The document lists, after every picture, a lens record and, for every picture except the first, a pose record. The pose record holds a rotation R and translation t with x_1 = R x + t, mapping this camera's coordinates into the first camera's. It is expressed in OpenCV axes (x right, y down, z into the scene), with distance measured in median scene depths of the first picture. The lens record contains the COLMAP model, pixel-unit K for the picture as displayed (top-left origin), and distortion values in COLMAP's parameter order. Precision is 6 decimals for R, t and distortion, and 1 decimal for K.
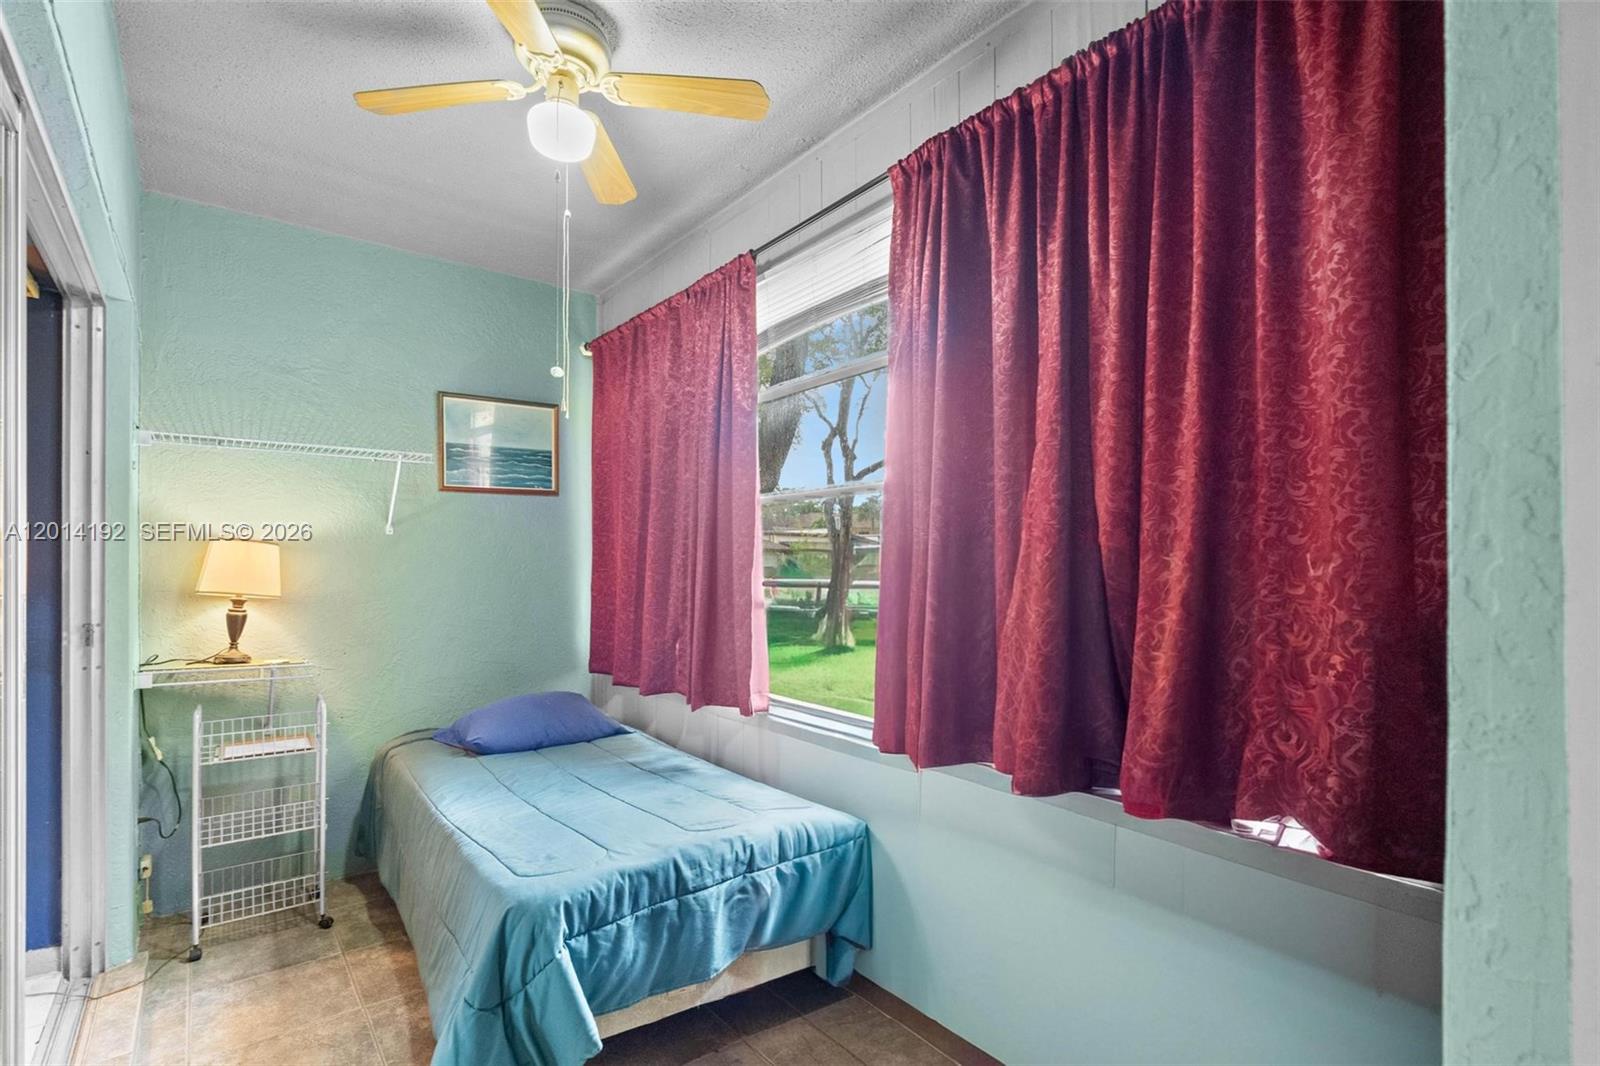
lens RADIAL K [[729.1, 0, 821.2], [0, 729.1, 594.0], [0, 0, 1]] dist [-0.000068, 0.001181]
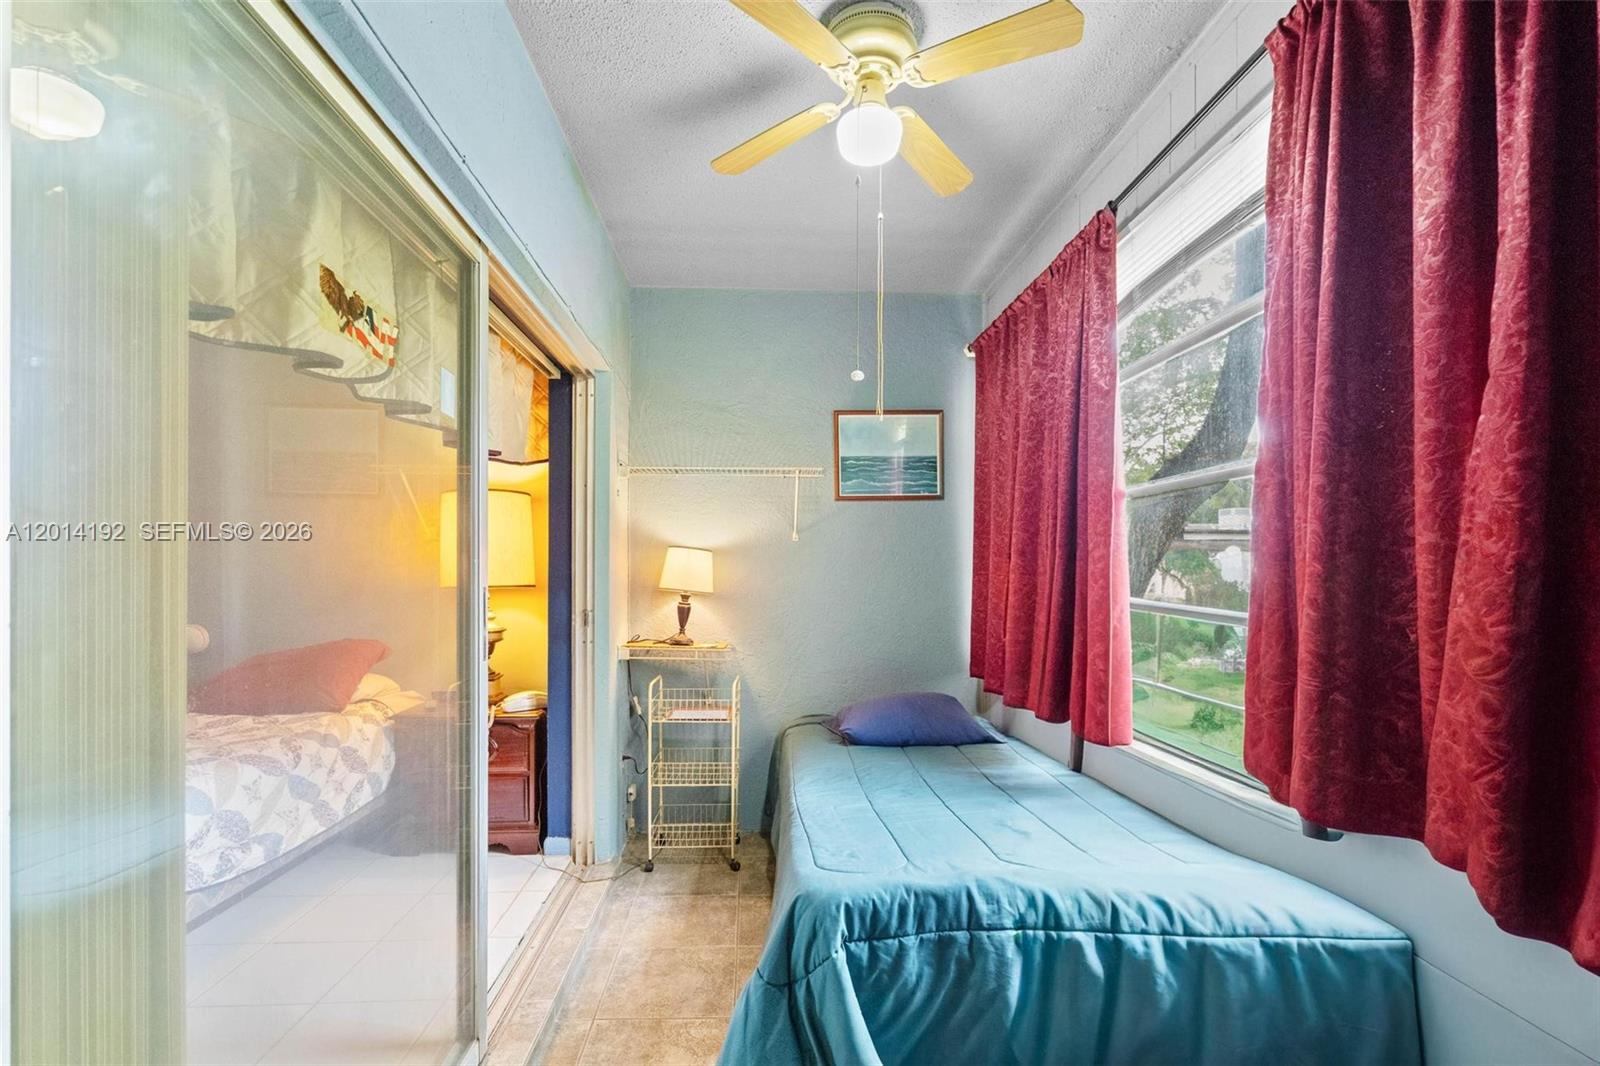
lens RADIAL K [[729.1, 0, 821.2], [0, 729.1, 594.0], [0, 0, 1]] dist [-0.000068, 0.001181]
pose [[0.819034, 0.021753, -0.573332, 0.144782], [-0.024461, 0.999696, 0.002986, -0.004185], [0.573223, 0.011579, 0.819317, 0.119568]]
